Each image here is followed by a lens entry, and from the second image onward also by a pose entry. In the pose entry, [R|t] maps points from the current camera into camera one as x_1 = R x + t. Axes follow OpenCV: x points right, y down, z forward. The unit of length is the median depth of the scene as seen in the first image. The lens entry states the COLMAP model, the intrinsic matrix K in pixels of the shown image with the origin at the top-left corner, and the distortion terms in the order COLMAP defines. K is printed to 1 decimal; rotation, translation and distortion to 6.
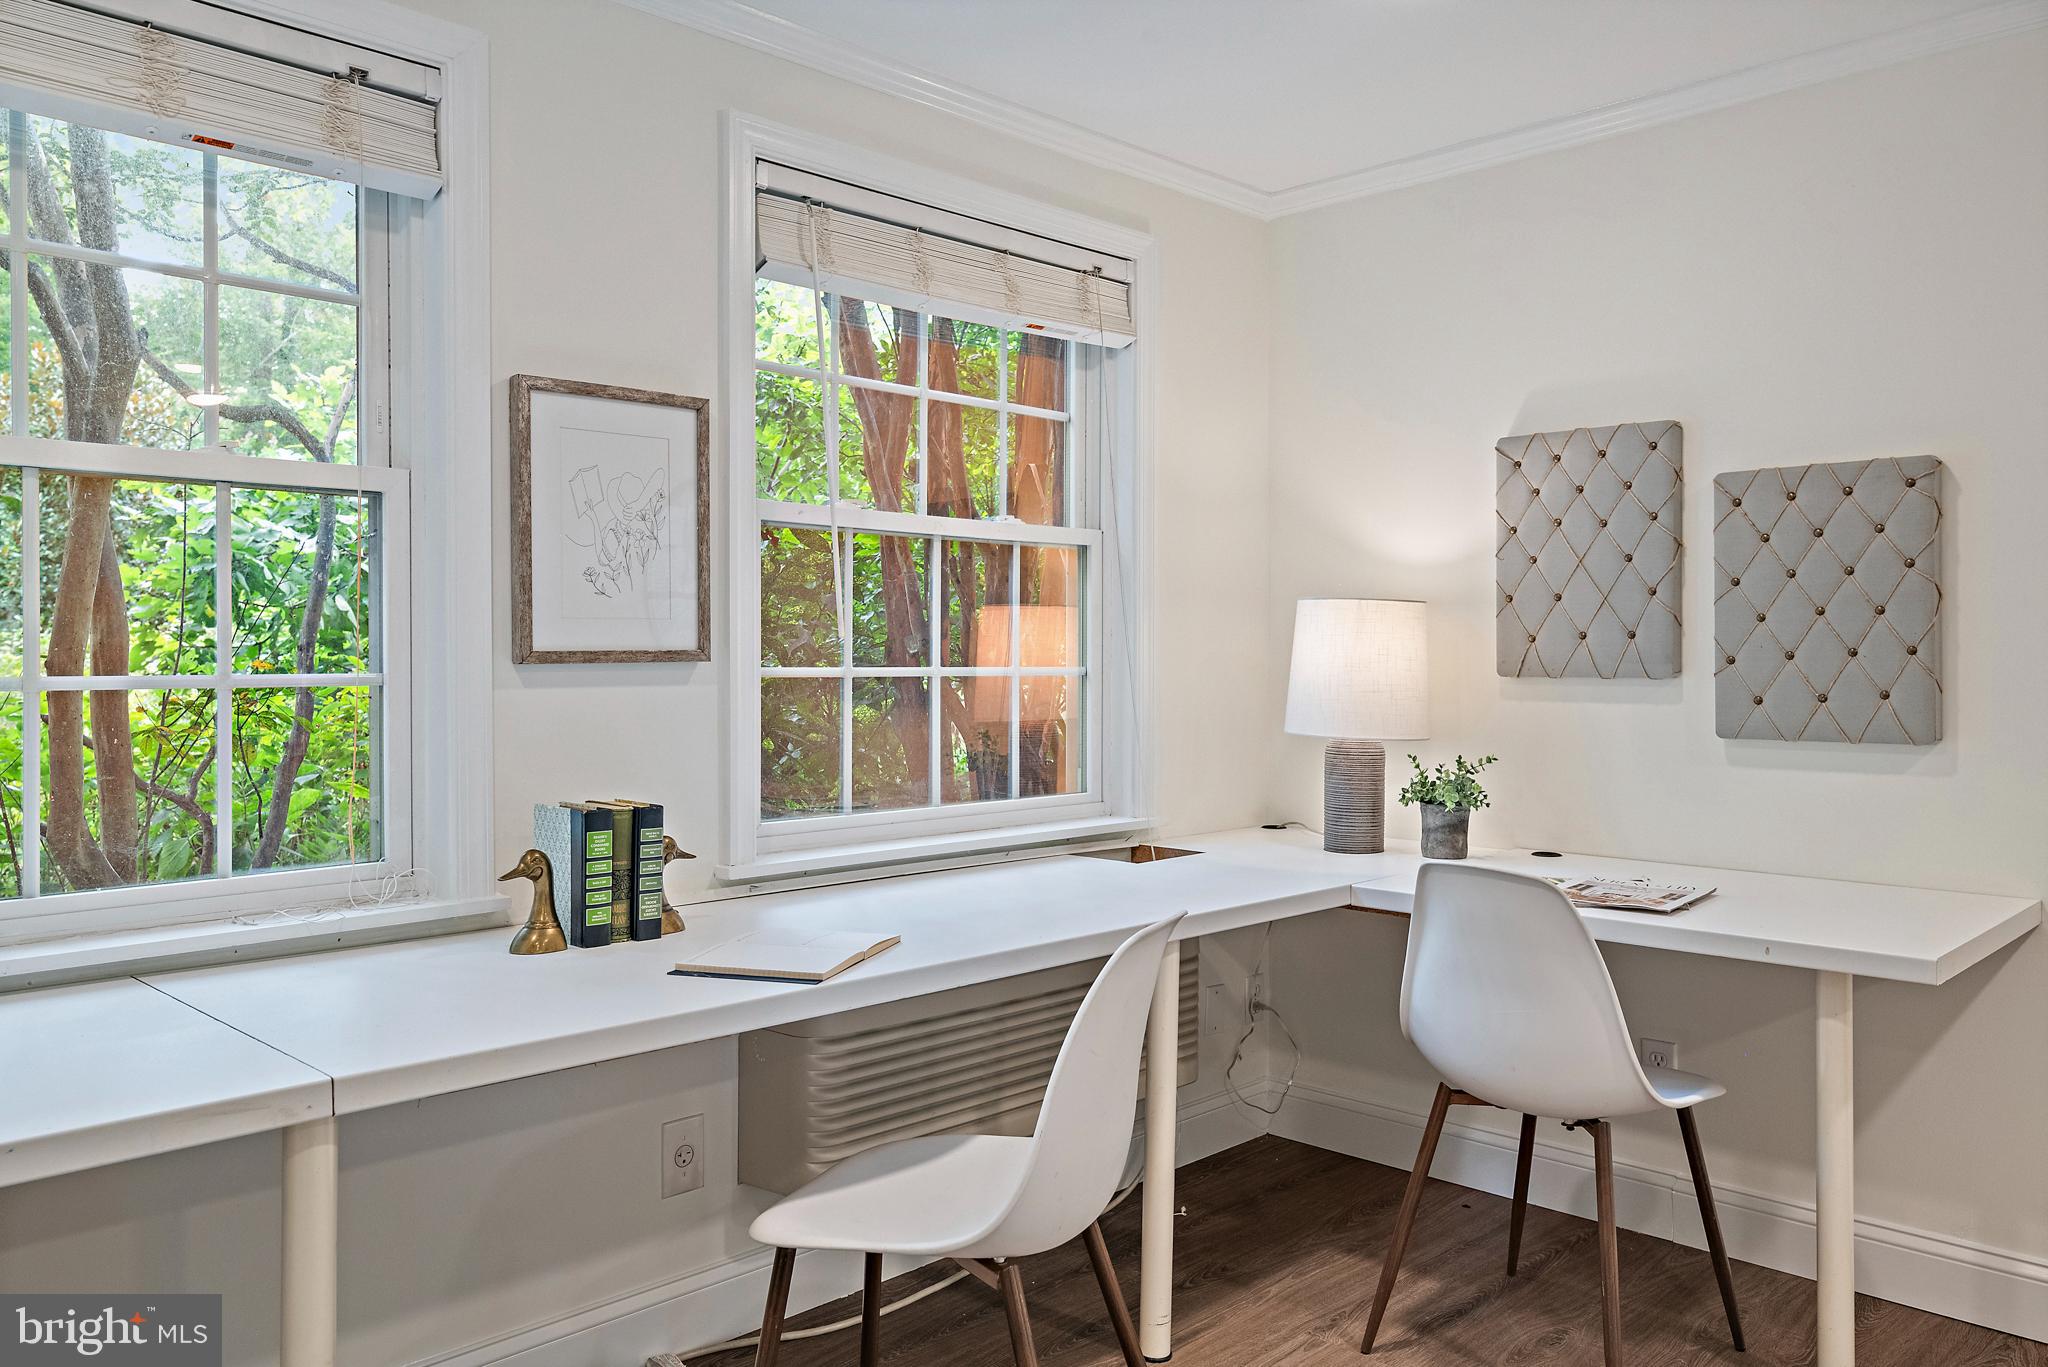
lens RADIAL K [[1498.3, 0, 1027.7], [0, 1498.3, 676.1], [0, 0, 1]] dist [0.002381, 0.000865]
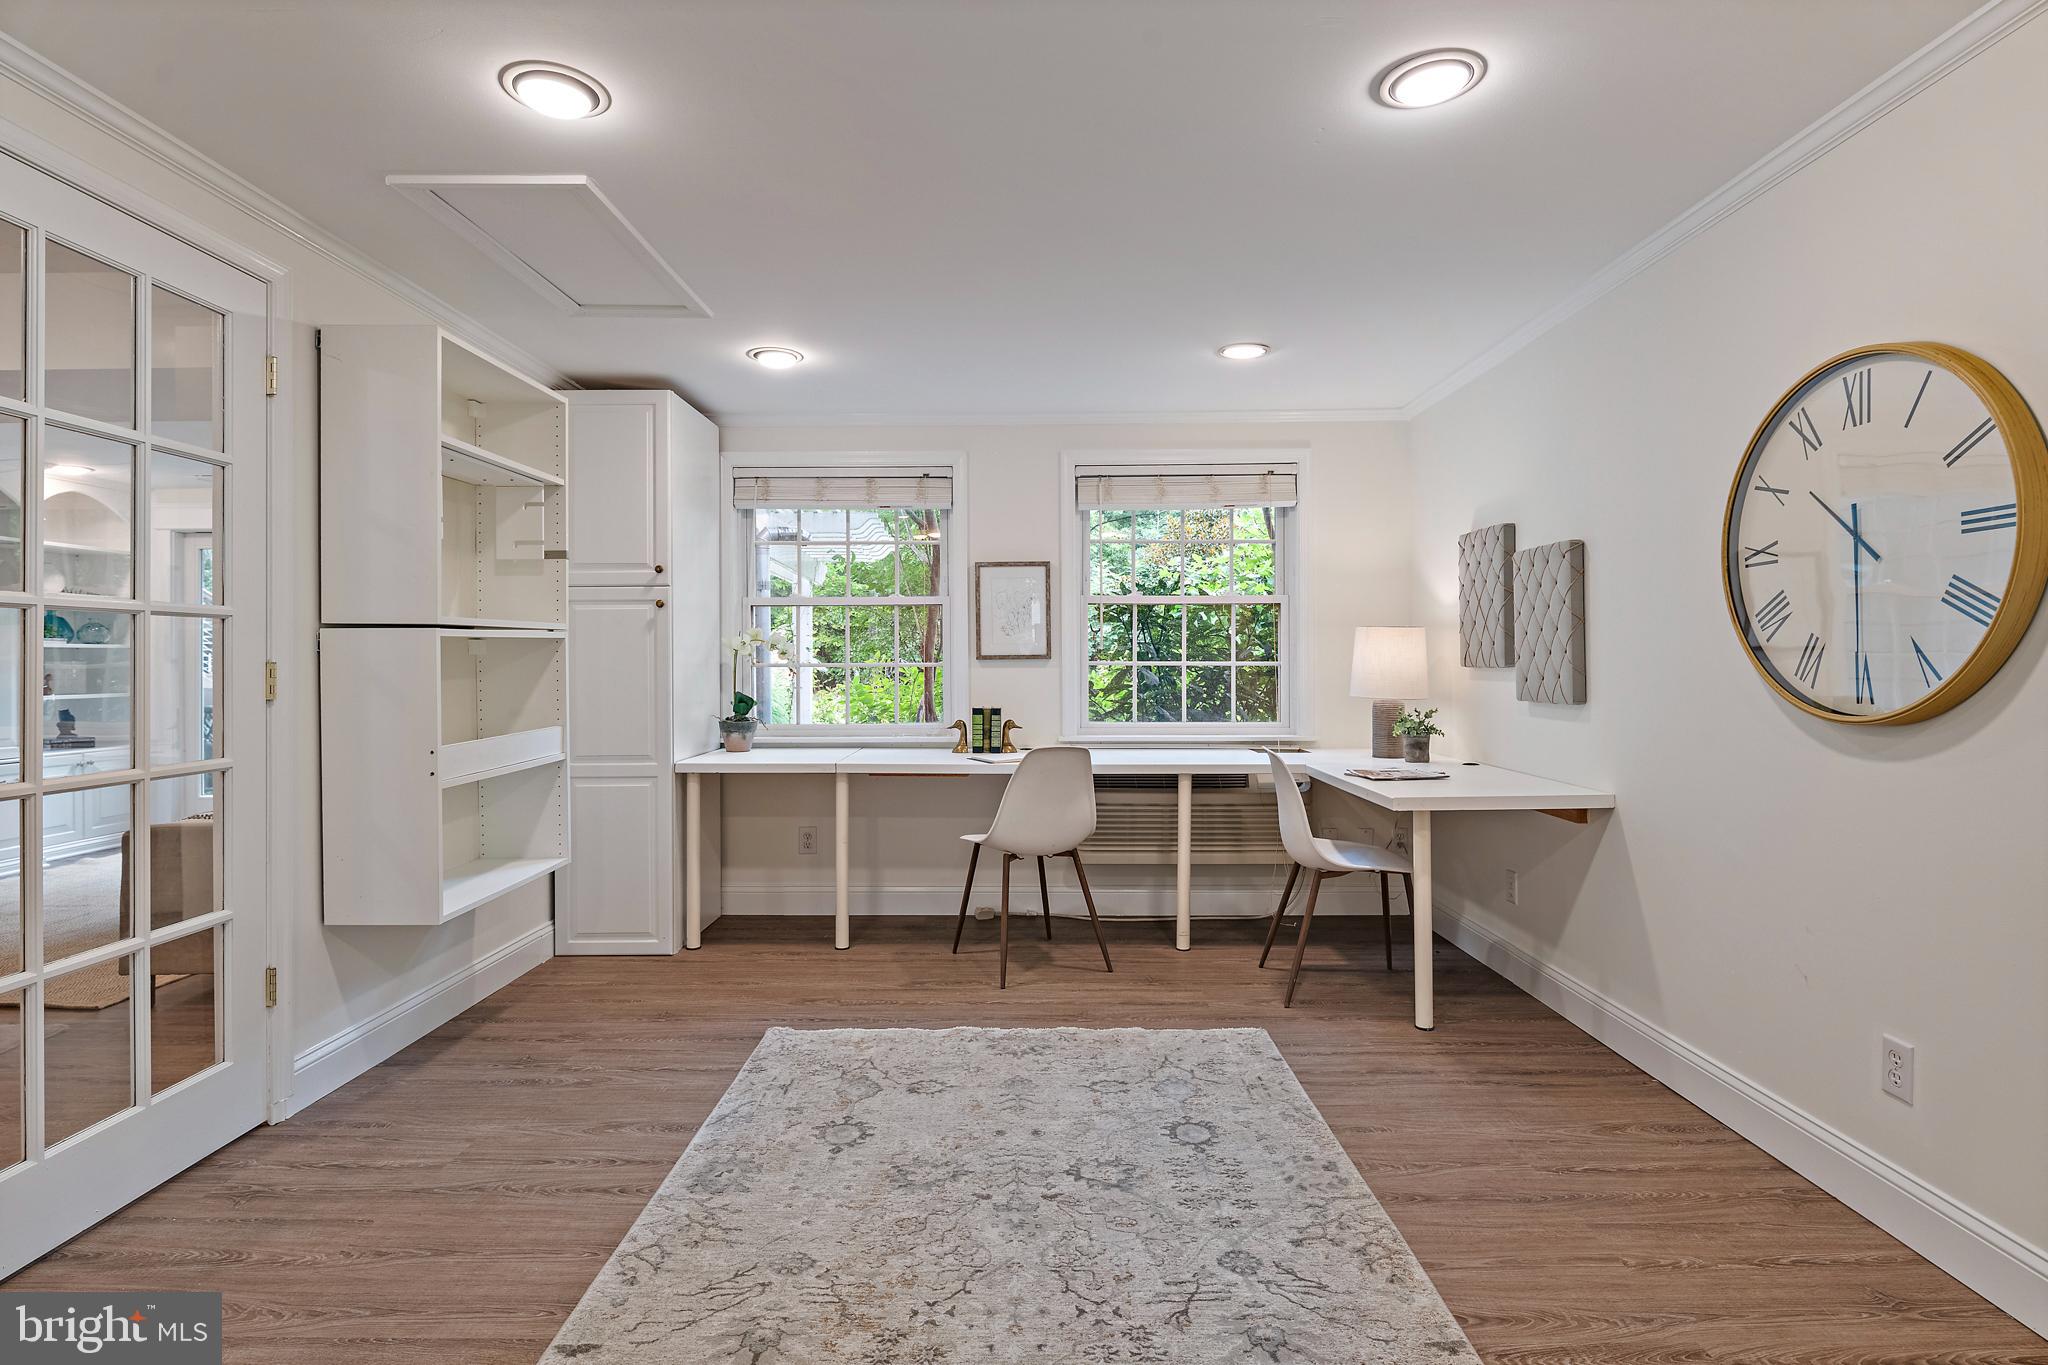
lens RADIAL K [[1043.3, 0, 1030.8], [0, 1043.3, 658.7], [0, 0, 1]] dist [0.000589, 0.000121]
pose [[0.698733, -0.003766, -0.715372, 1.102421], [-0.006334, 0.999914, -0.011450, 0.011812], [0.715354, 0.012532, 0.698650, -0.331015]]
